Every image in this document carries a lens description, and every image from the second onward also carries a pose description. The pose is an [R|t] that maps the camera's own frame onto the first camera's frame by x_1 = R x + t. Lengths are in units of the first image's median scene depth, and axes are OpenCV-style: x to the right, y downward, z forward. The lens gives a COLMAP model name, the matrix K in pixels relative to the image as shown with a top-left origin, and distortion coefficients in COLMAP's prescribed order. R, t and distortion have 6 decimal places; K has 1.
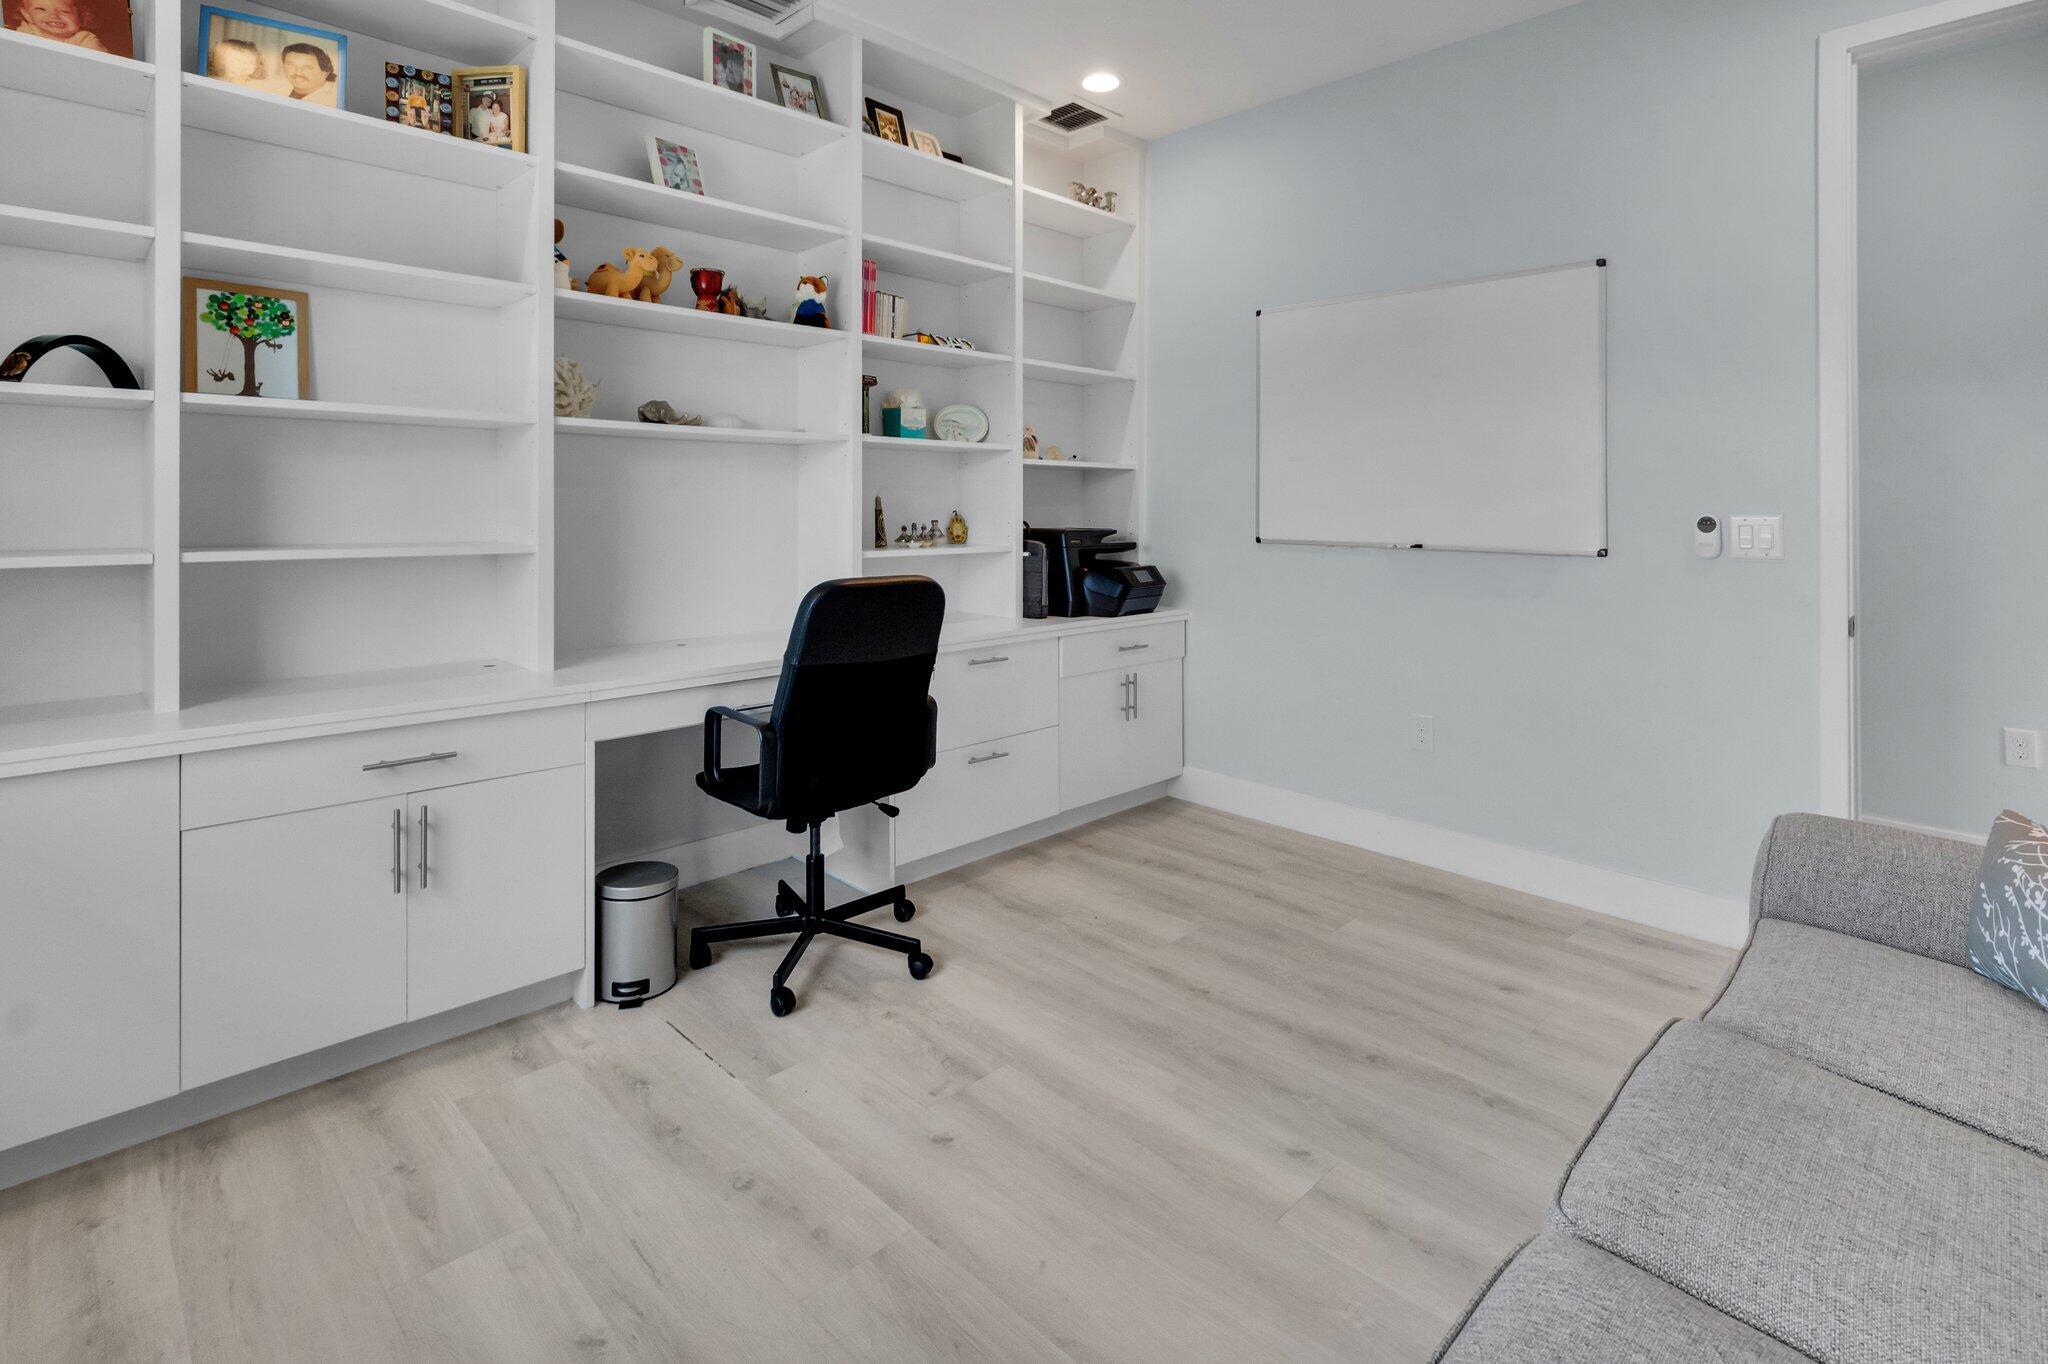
lens RADIAL K [[971.1, 0, 1022.8], [0, 971.1, 567.3], [0, 0, 1]] dist [0.000021, 0.000041]
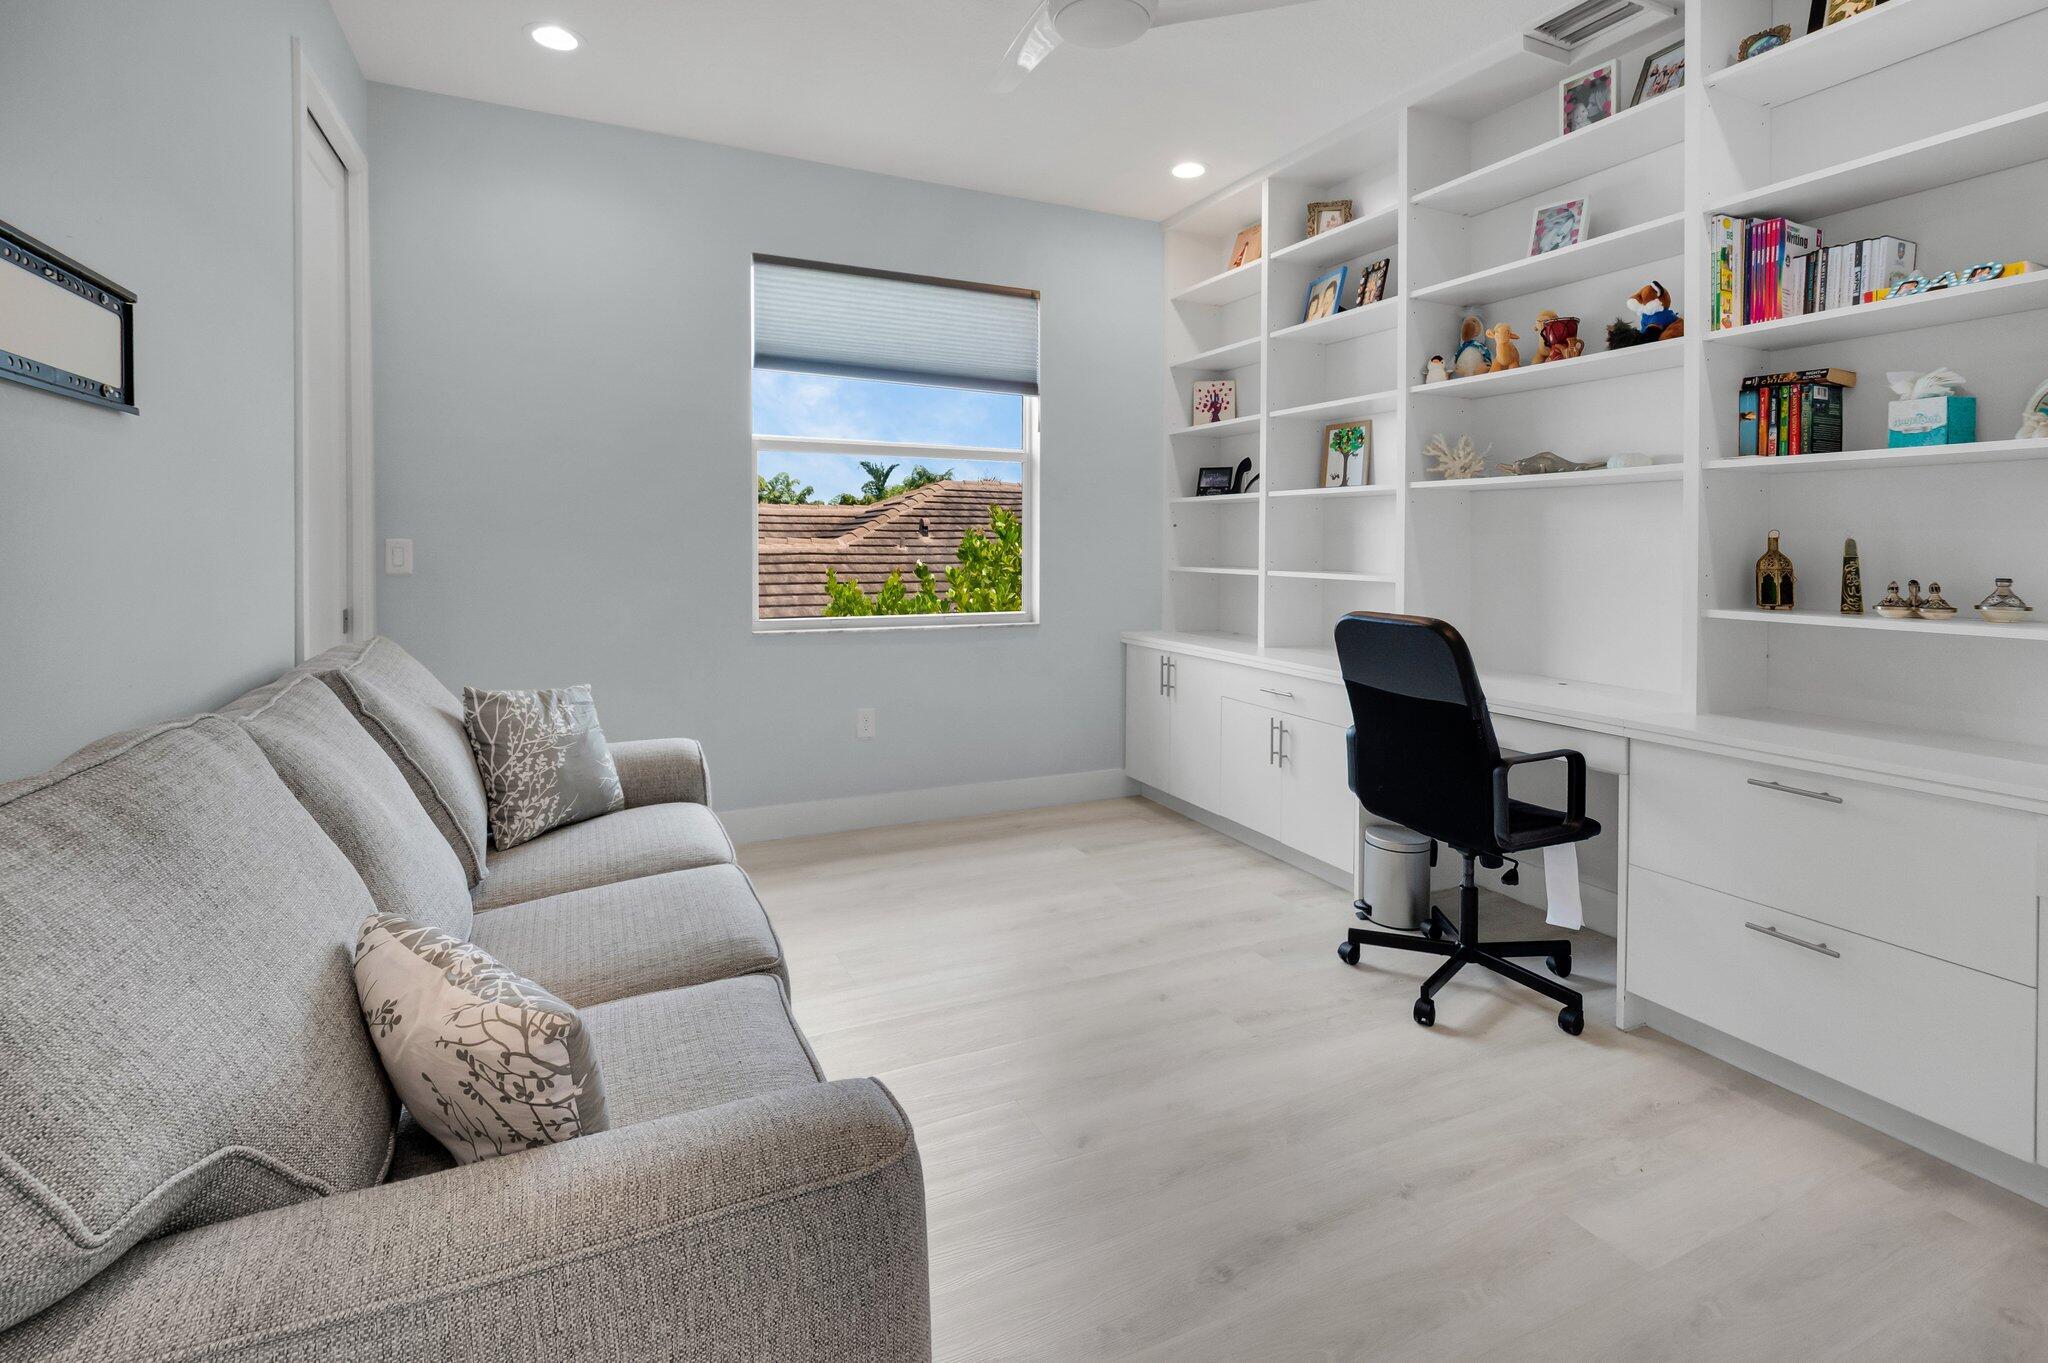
lens RADIAL K [[938.5, 0, 1020.0], [0, 938.5, 656.9], [0, 0, 1]] dist [-0.003045, -0.000492]
pose [[-0.330397, 0.106652, -0.937797, 0.958269], [-0.070227, 0.988063, 0.137111, -0.055775], [0.941226, 0.111160, -0.318963, 0.939094]]
